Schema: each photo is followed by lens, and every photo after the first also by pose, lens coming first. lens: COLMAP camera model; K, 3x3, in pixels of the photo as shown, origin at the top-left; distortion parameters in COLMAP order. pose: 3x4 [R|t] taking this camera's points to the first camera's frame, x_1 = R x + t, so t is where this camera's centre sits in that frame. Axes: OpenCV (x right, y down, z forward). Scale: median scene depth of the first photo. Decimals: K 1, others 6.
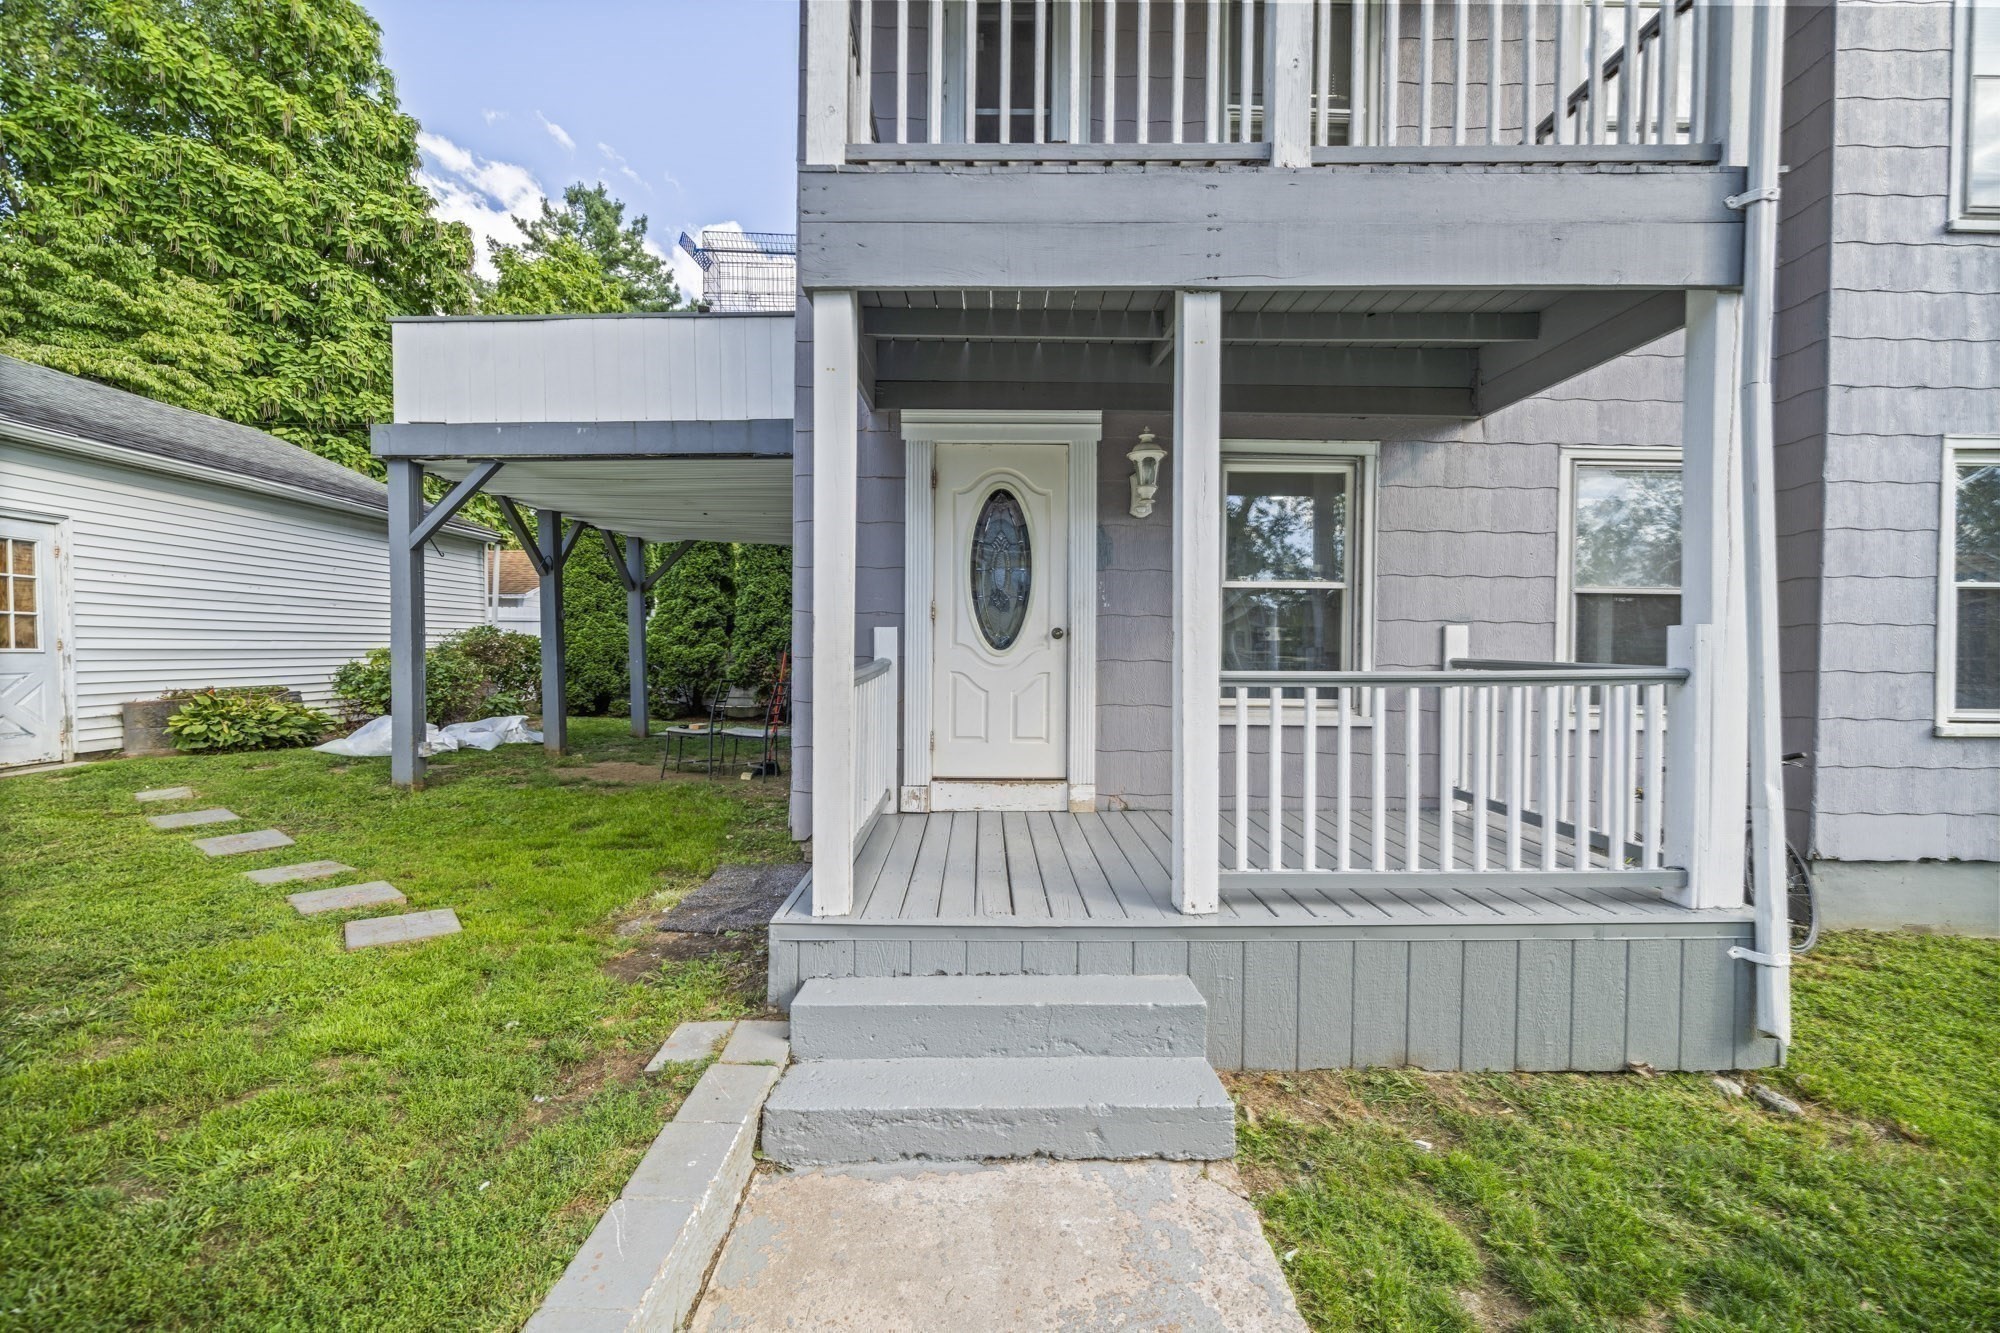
lens RADIAL K [[817.7, 0, 992.3], [0, 817.7, 666.3], [0, 0, 1]] dist [0.000502, -0.000420]
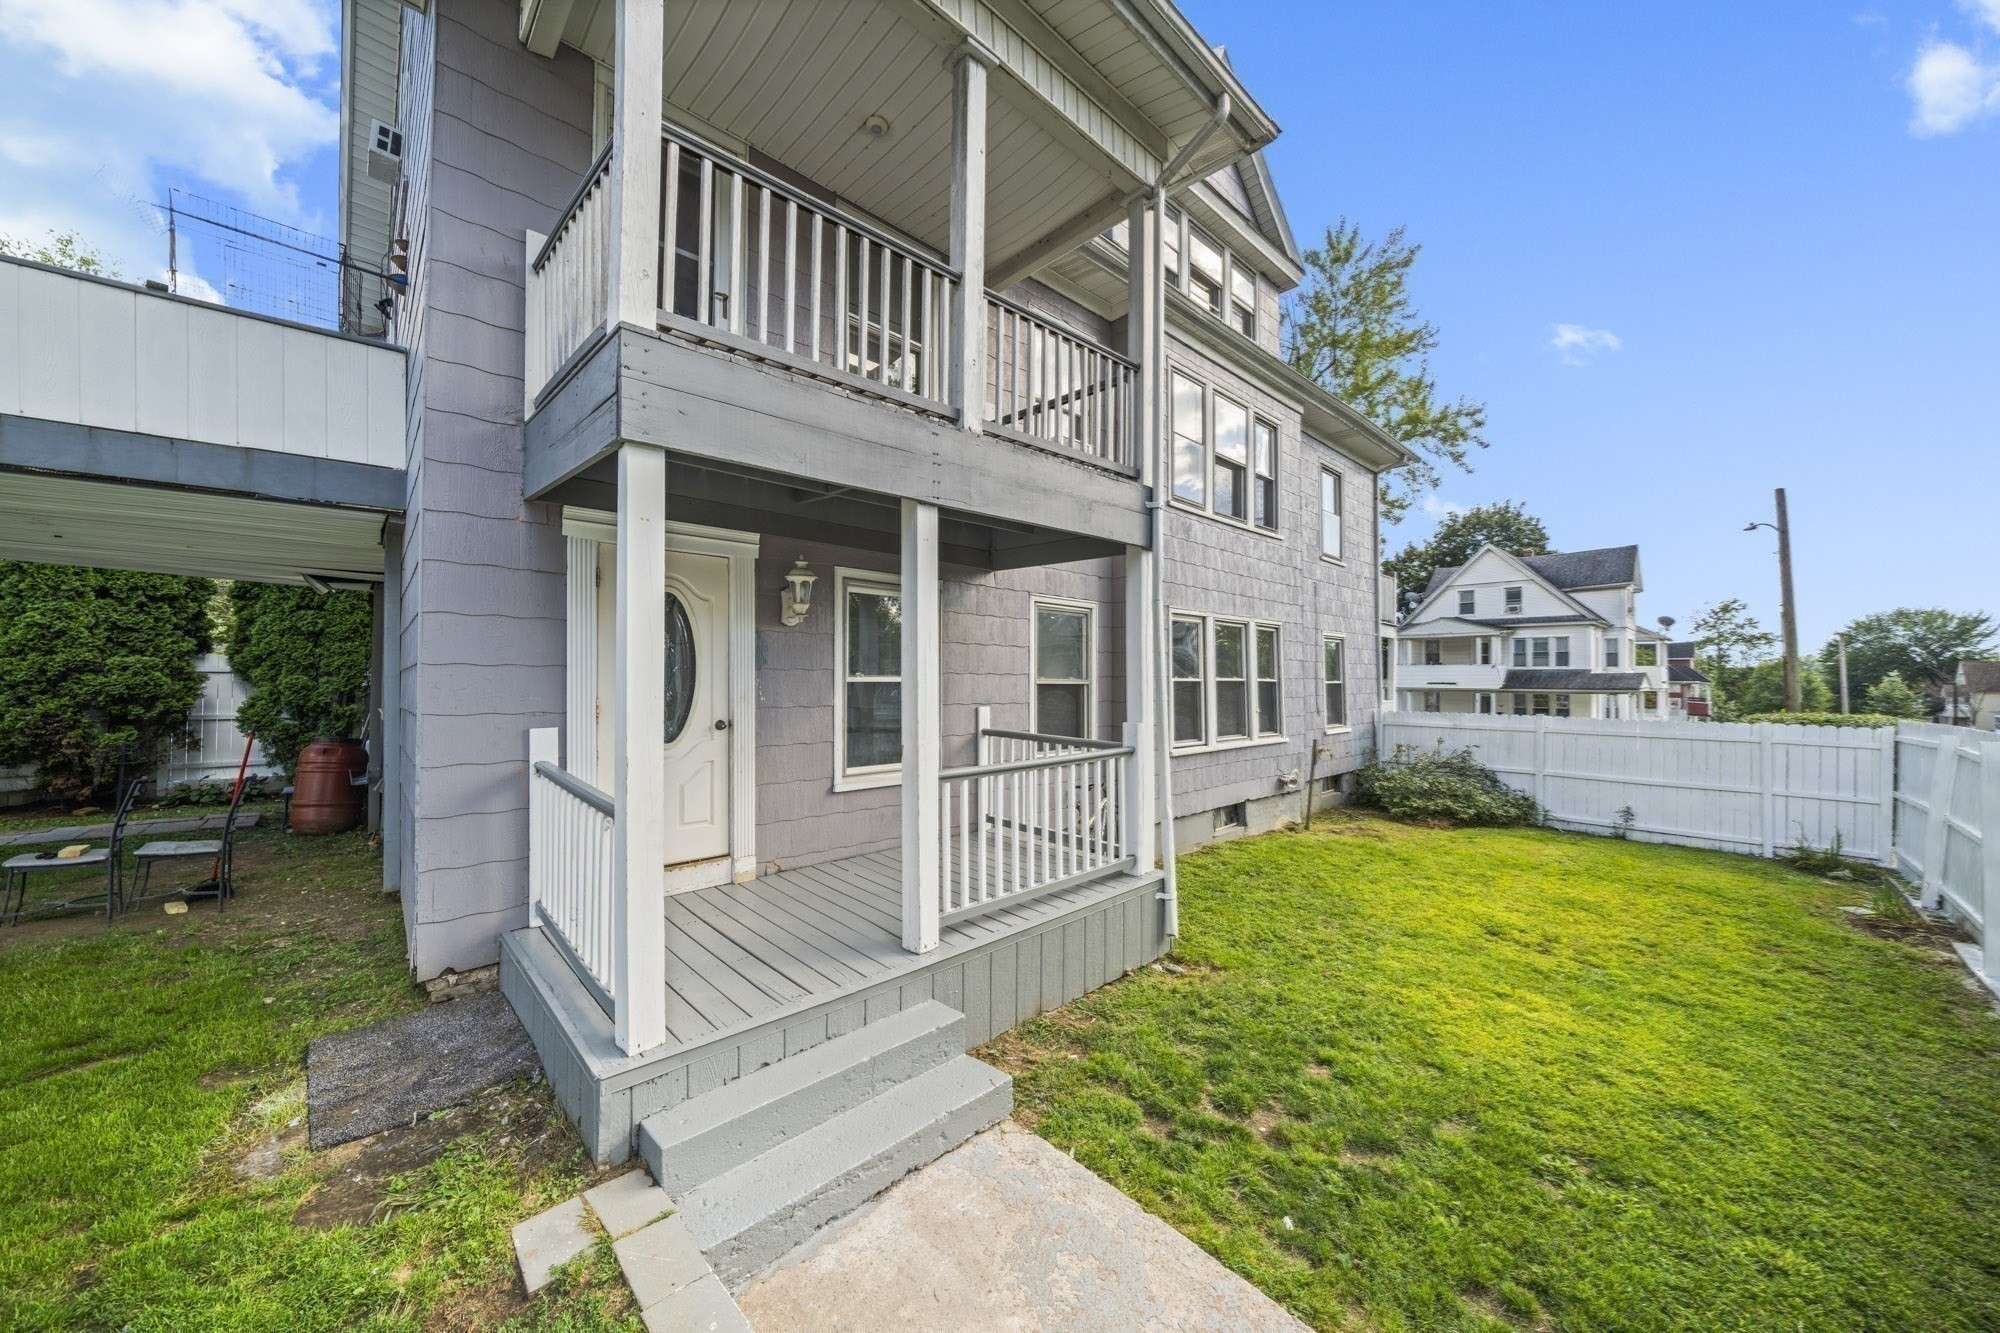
lens RADIAL K [[701.1, 0, 1026.3], [0, 701.1, 666.0], [0, 0, 1]] dist [-0.005876, 0.000518]
pose [[0.715768, 0.013044, 0.698216, -0.454362], [0.007285, 0.999632, -0.026143, -0.145297], [-0.698300, 0.023799, 0.715410, 0.024042]]
